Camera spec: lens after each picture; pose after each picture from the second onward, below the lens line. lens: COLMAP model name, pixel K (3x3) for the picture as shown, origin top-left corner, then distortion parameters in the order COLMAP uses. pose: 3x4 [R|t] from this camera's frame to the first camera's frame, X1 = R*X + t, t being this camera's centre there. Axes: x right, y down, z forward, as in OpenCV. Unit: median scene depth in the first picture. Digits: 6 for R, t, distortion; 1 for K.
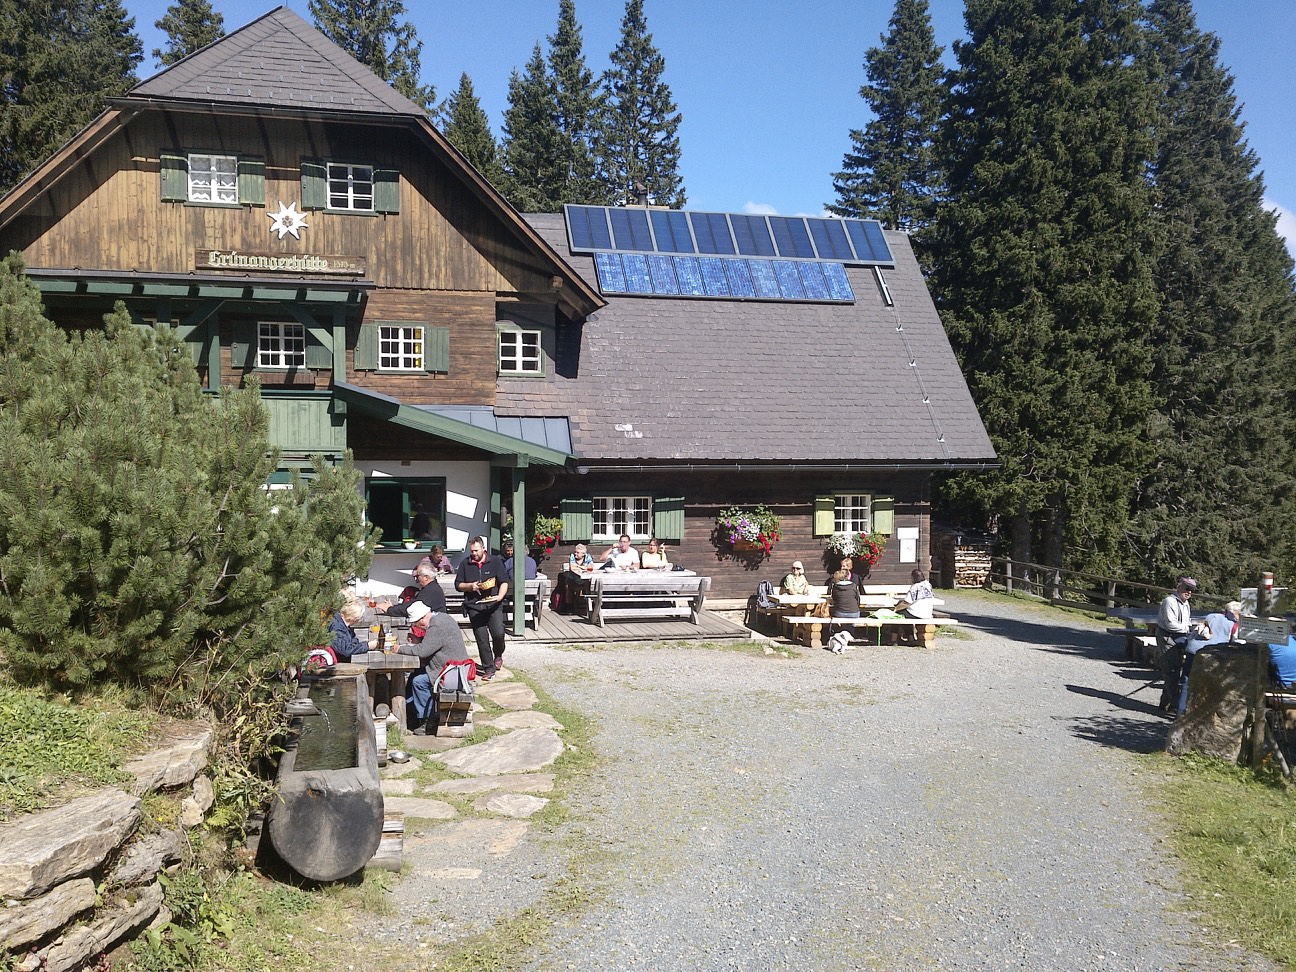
lens RADIAL K [[1235.9, 0, 648.0], [0, 1235.9, 486.0], [0, 0, 1]] dist [0.159808, -0.261953]
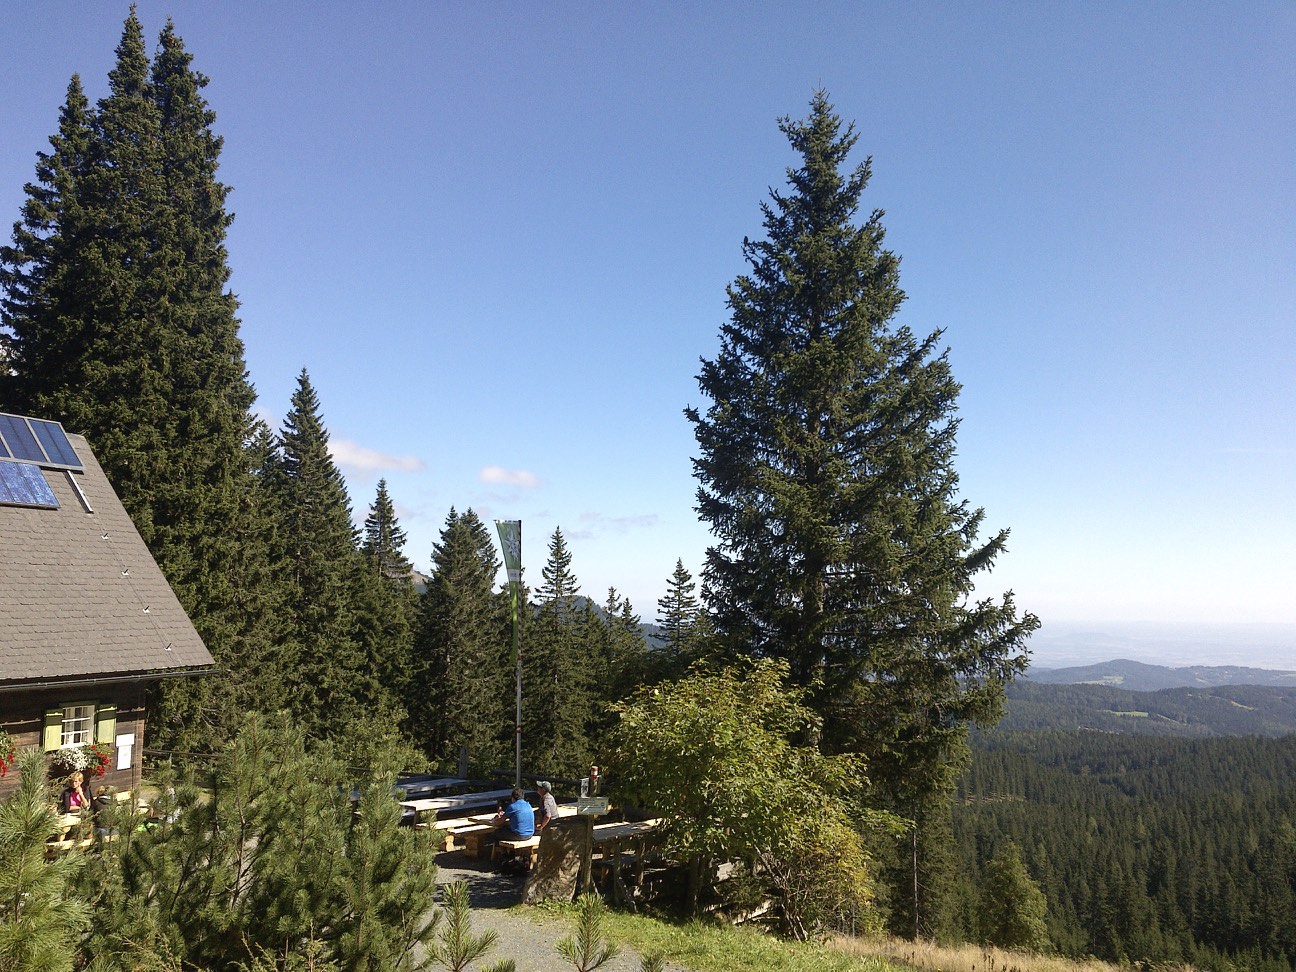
lens RADIAL K [[1235.9, 0, 648.0], [0, 1235.9, 486.0], [0, 0, 1]] dist [0.159808, -0.261953]
pose [[0.586868, 0.068334, 0.806794, -0.395539], [0.006696, 0.995989, -0.089230, -0.075241], [-0.809655, 0.057769, 0.584056, 0.026179]]
